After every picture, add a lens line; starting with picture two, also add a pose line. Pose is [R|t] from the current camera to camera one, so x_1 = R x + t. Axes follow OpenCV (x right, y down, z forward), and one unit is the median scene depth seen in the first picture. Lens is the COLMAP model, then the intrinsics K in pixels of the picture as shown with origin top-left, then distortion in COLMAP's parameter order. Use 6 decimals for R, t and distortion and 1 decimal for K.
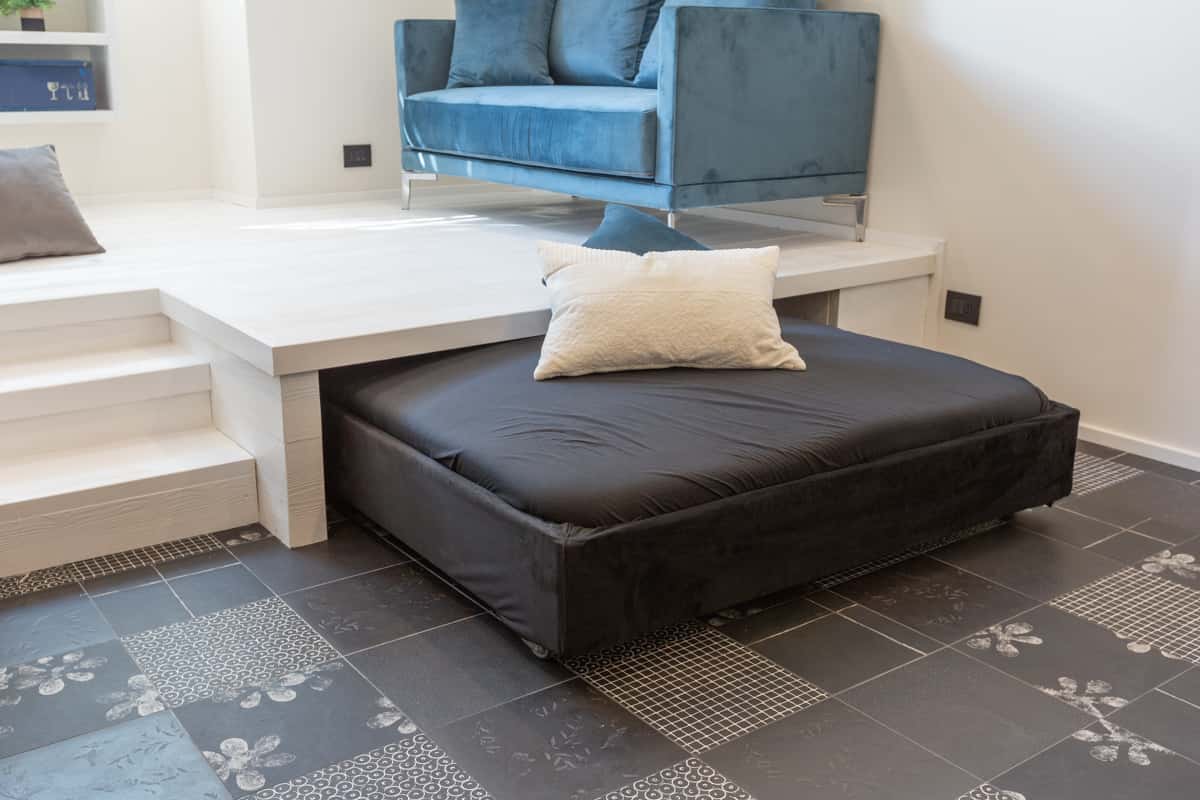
lens RADIAL K [[1172.1, 0, 597.4], [0, 1172.1, 393.5], [0, 0, 1]] dist [-0.008637, 0.000000]
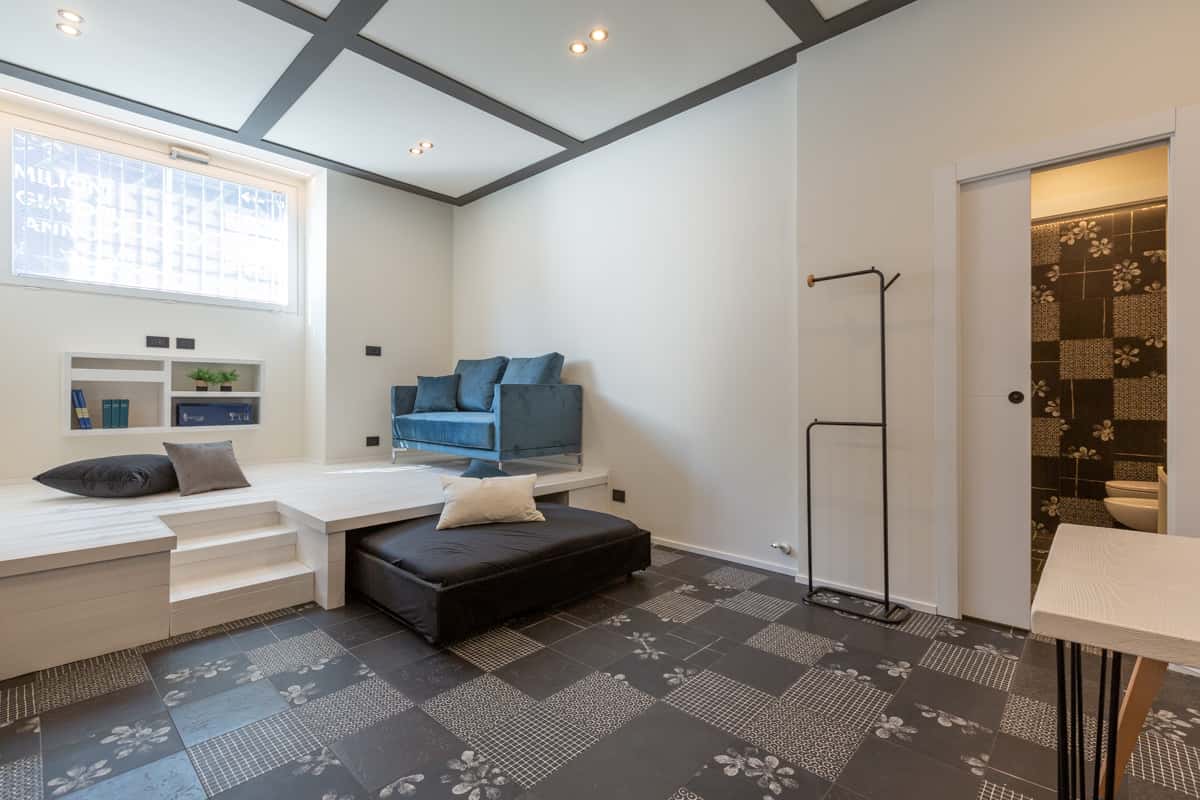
lens RADIAL K [[538.5, 0, 598.9], [0, 538.5, 395.3], [0, 0, 1]] dist [-0.000112, -0.000941]
pose [[0.982432, -0.006045, 0.186522, 0.072517], [0.056105, 0.962805, -0.264309, 0.033605], [-0.177987, 0.270130, 0.946230, -0.228642]]
